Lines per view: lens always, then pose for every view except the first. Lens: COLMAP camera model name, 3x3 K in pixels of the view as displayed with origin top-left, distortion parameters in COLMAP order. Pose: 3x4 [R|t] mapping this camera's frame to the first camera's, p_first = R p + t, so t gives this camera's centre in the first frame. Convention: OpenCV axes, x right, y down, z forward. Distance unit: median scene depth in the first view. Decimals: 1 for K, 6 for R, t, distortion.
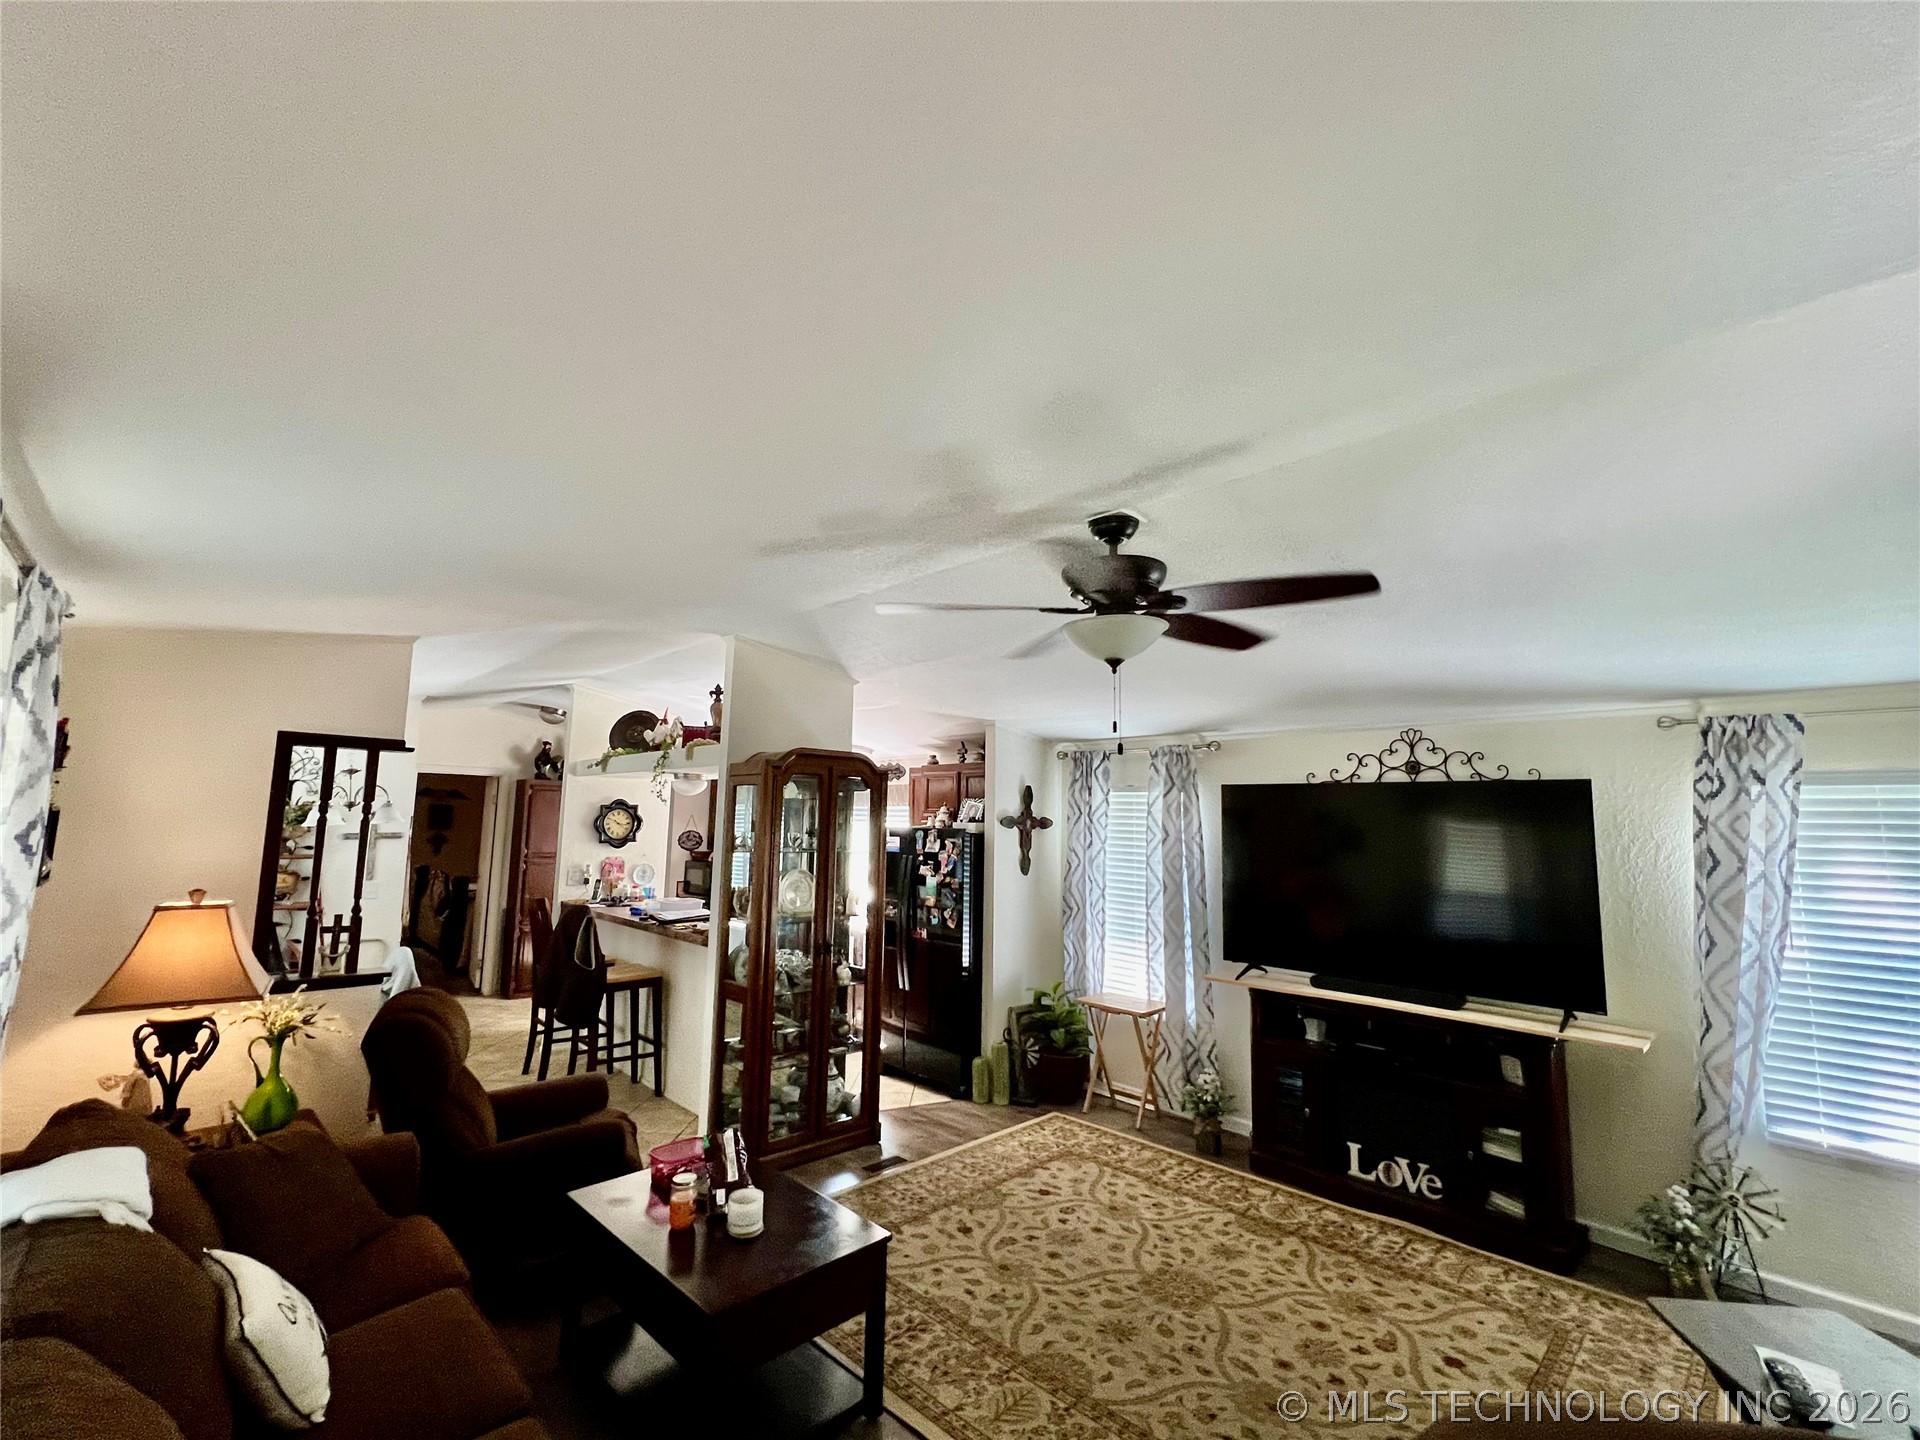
lens RADIAL K [[834.0, 0, 953.1], [0, 834.0, 718.1], [0, 0, 1]] dist [-0.003119, 0.000225]
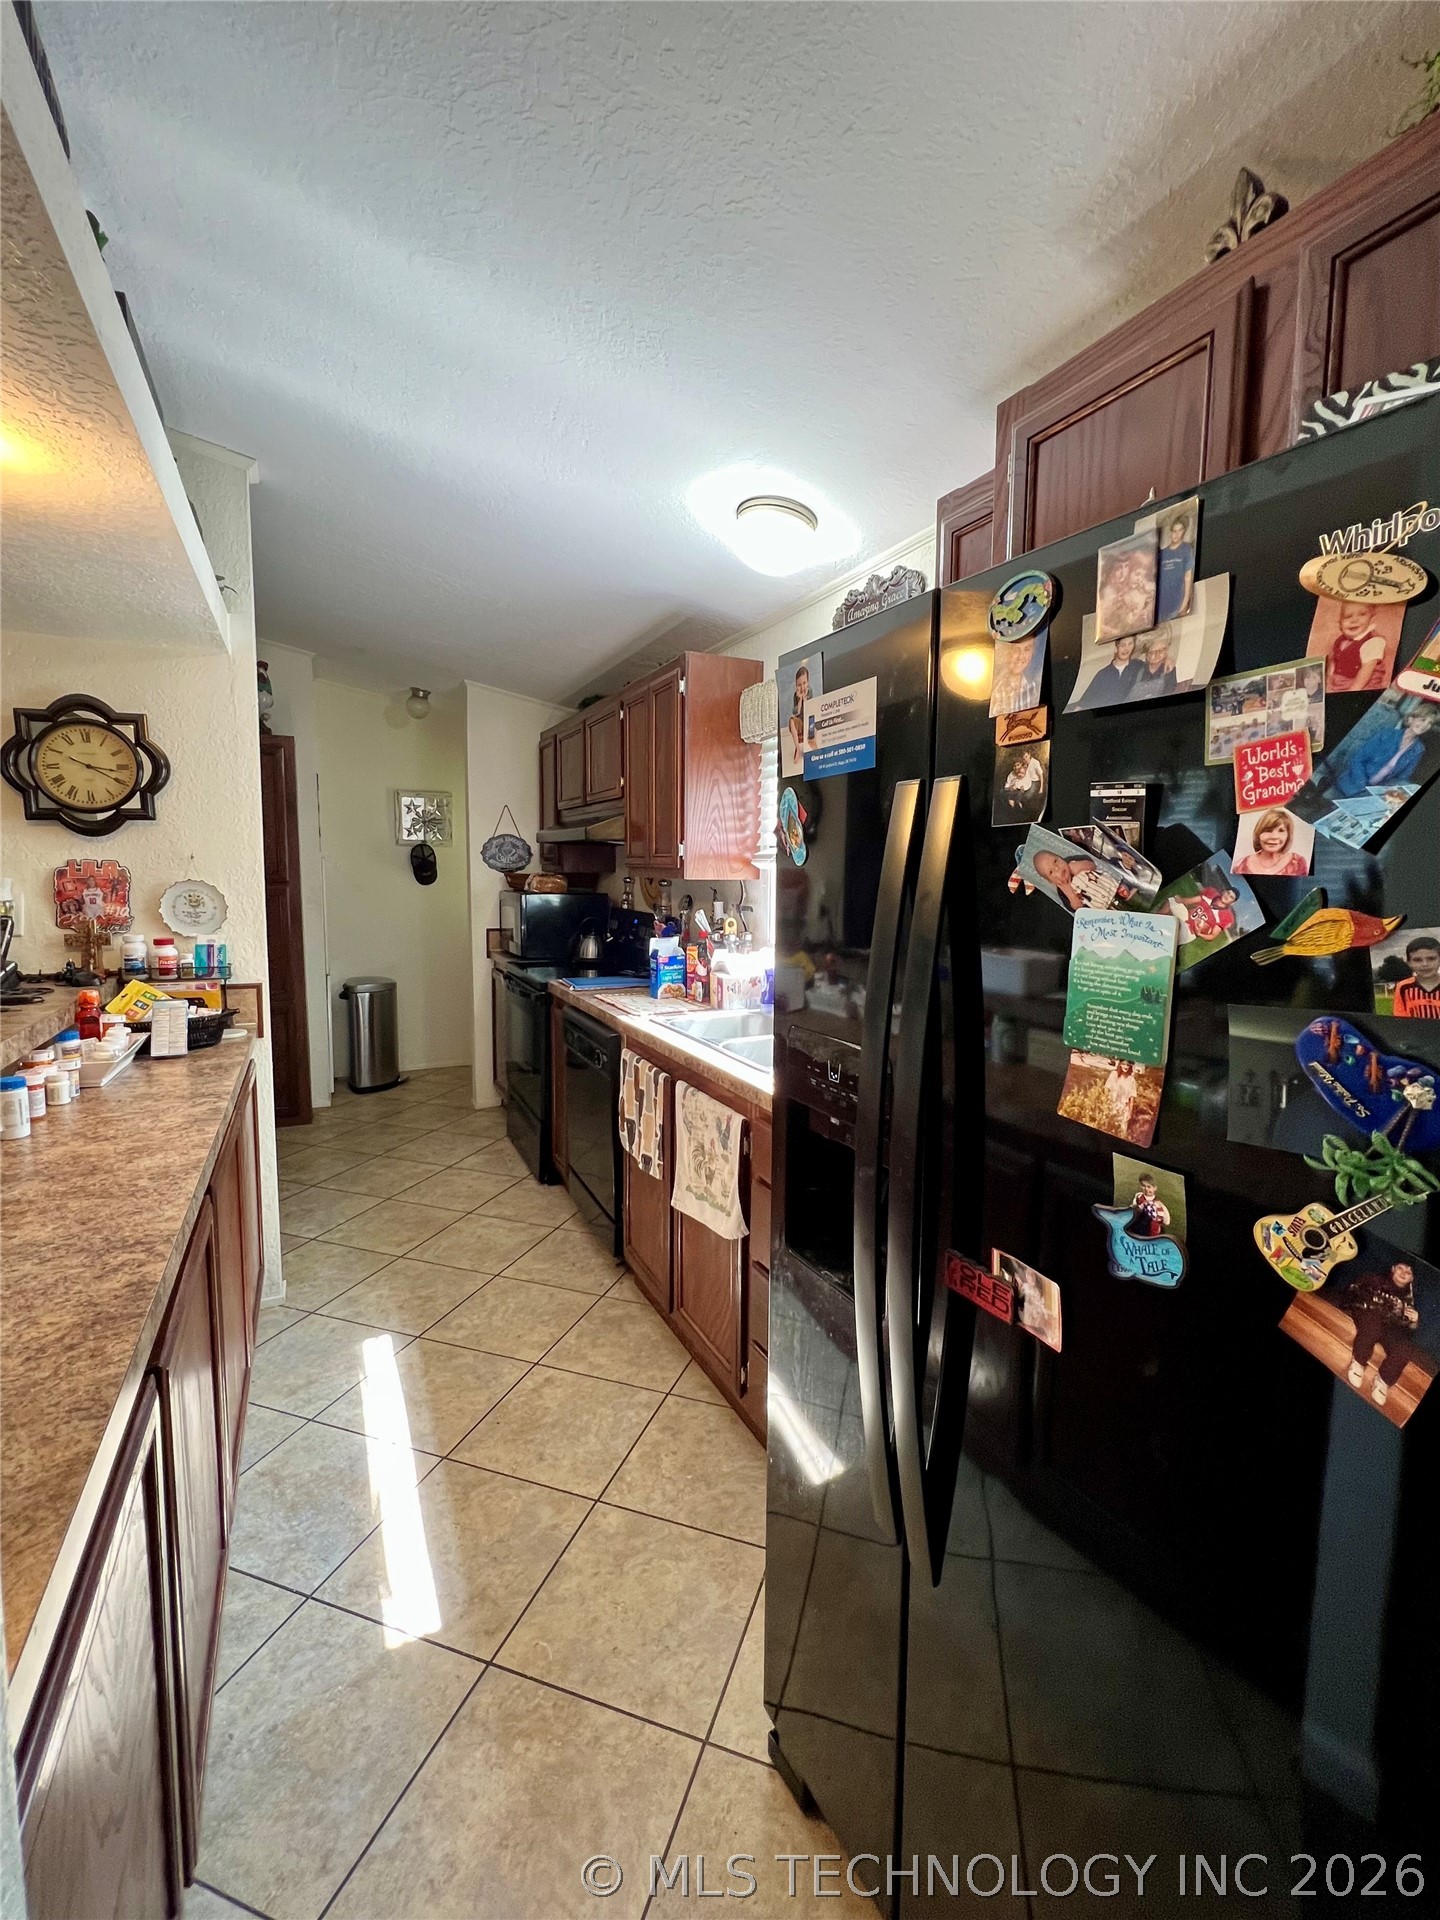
lens RADIAL K [[834.0, 0, 726.8], [0, 834.0, 952.5], [0, 0, 1]] dist [-0.003119, 0.000225]
pose [[0.957612, 0.018107, -0.287491, -0.068266], [0.044498, 0.976744, 0.209739, 0.246630], [0.284603, -0.213641, 0.934537, 1.271660]]
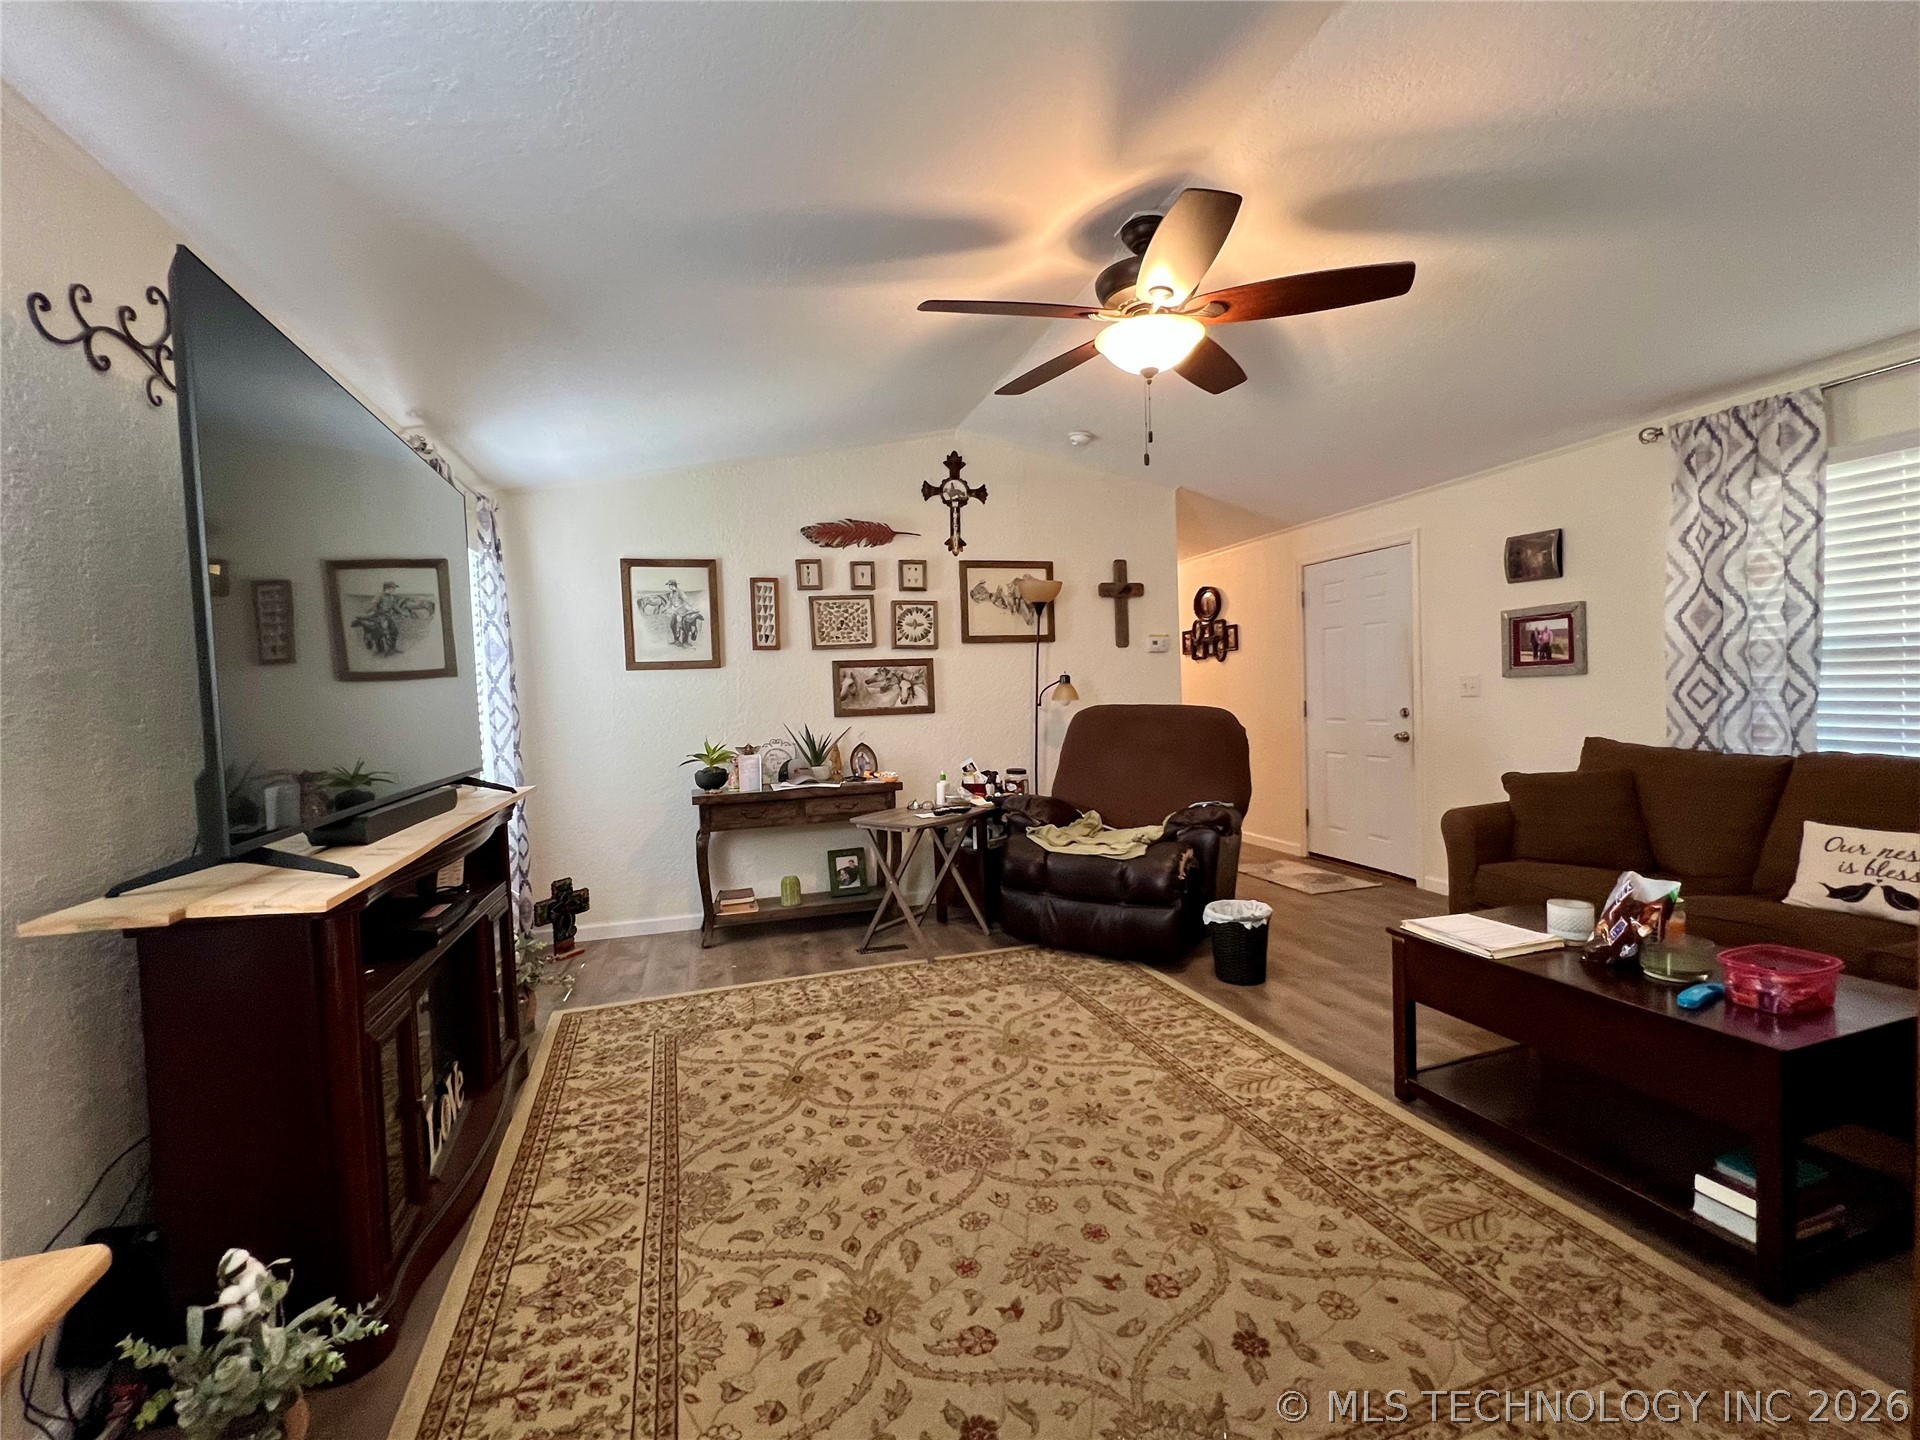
lens RADIAL K [[834.0, 0, 953.1], [0, 834.0, 718.1], [0, 0, 1]] dist [-0.003119, 0.000225]
pose [[-0.892528, -0.006821, 0.450940, -0.038284], [-0.040346, 0.997084, -0.064774, 0.301853], [-0.449184, -0.076006, -0.890201, 1.384158]]
